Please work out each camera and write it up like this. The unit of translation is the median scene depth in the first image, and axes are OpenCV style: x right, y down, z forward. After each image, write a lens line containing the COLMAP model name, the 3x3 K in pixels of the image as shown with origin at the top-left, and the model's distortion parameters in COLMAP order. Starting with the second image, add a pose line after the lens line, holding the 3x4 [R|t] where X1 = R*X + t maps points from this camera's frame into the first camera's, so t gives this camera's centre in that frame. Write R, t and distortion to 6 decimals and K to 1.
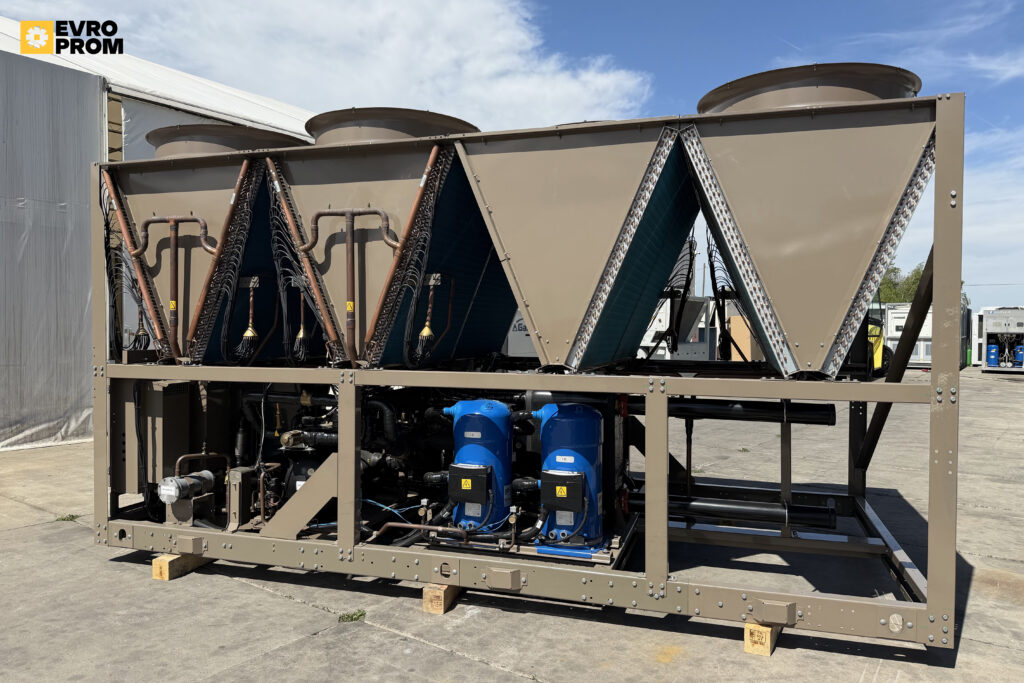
lens RADIAL K [[725.8, 0, 515.4], [0, 725.8, 345.6], [0, 0, 1]] dist [0.066026, -0.093242]
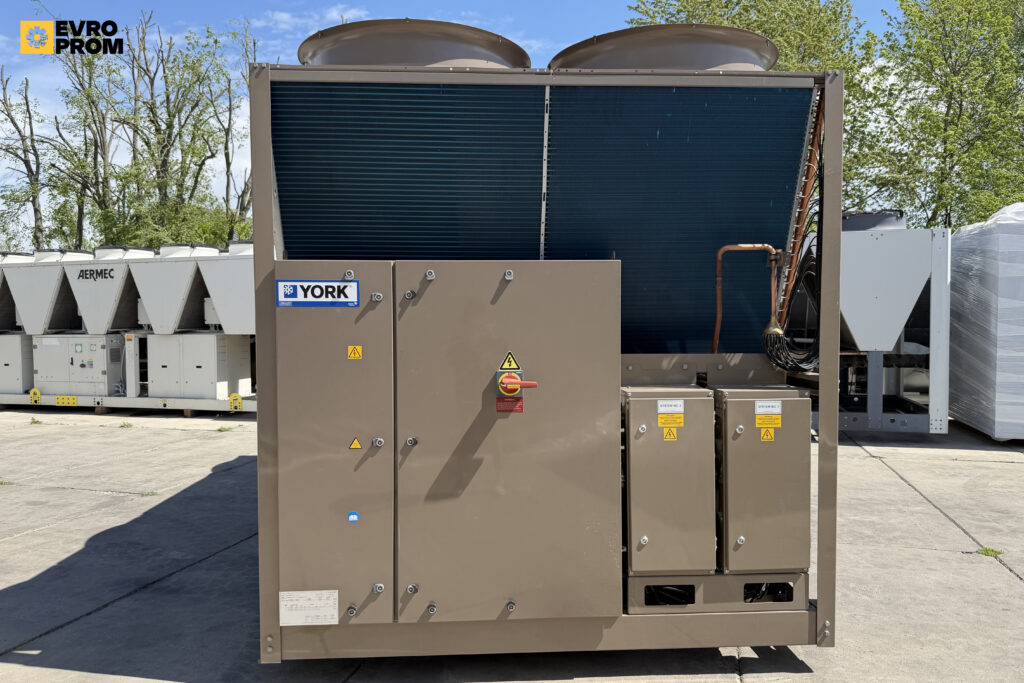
lens RADIAL K [[728.1, 0, 512.0], [0, 728.1, 341.5], [0, 0, 1]] dist [0.119778, -0.216366]
pose [[-0.363038, -0.039781, 0.930925, -1.228573], [0.023246, 0.998391, 0.051729, -0.055359], [-0.931484, 0.040420, -0.361529, 1.713353]]
